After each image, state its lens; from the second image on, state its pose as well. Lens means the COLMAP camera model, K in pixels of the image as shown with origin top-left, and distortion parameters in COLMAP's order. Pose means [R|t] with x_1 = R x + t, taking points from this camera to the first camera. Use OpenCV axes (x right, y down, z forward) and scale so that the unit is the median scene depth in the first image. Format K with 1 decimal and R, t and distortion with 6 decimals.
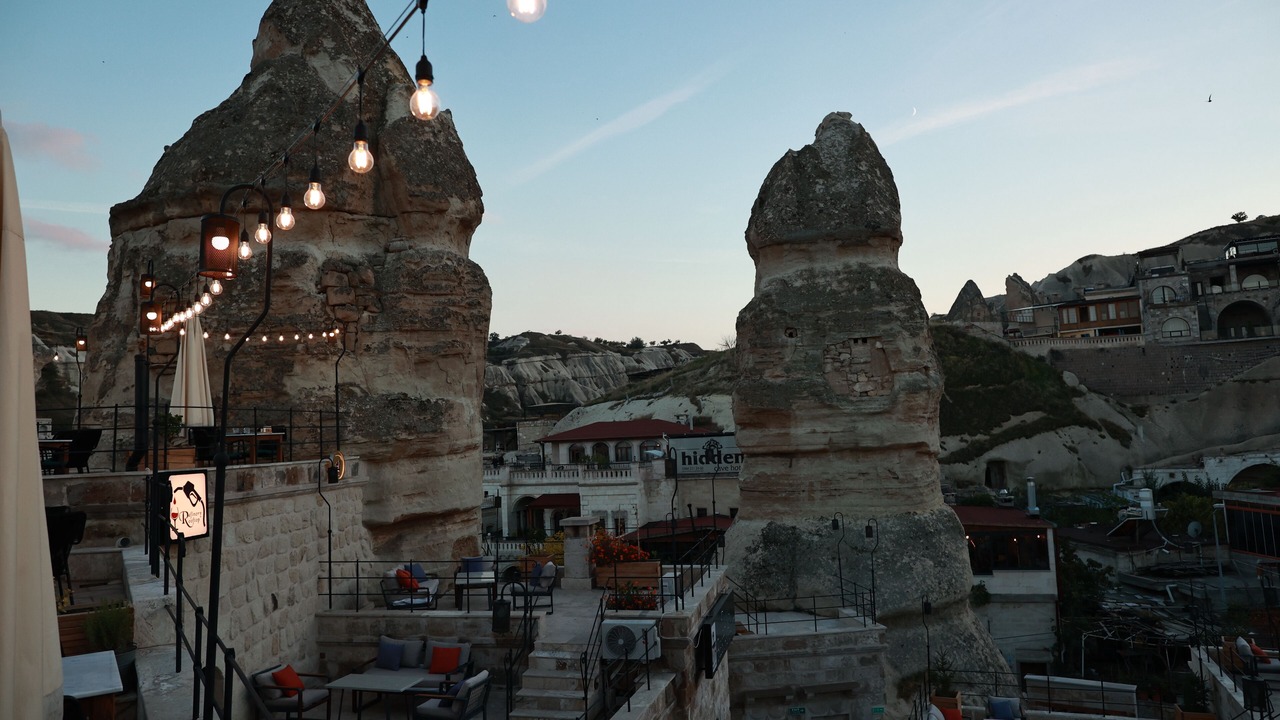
lens RADIAL K [[854.0, 0, 640.0], [0, 854.0, 360.0], [0, 0, 1]] dist [-0.039339, 0.043202]
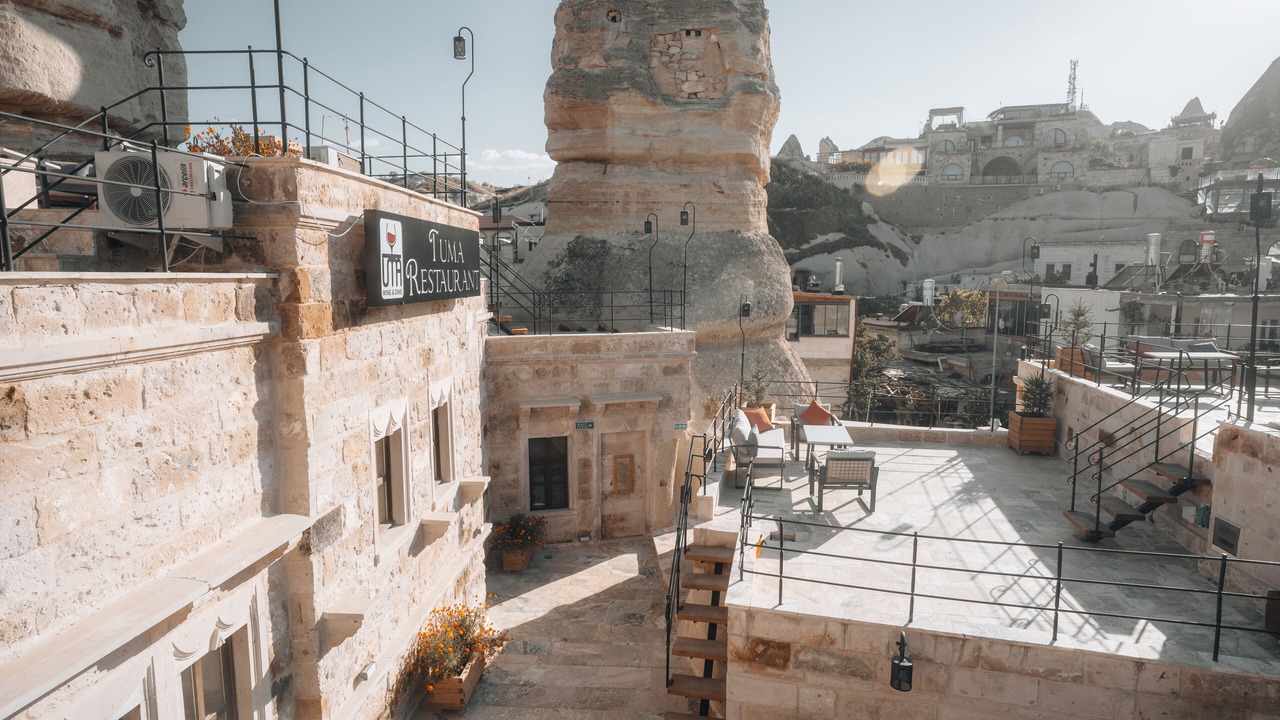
lens RADIAL K [[669.6, 0, 640.0], [0, 669.6, 360.0], [0, 0, 1]] dist [-0.003884, -0.000344]
pose [[0.984724, 0.020317, 0.172932, 0.096406], [-0.056323, 0.976942, 0.205941, 0.165439], [-0.164761, -0.212536, 0.963163, 0.291532]]
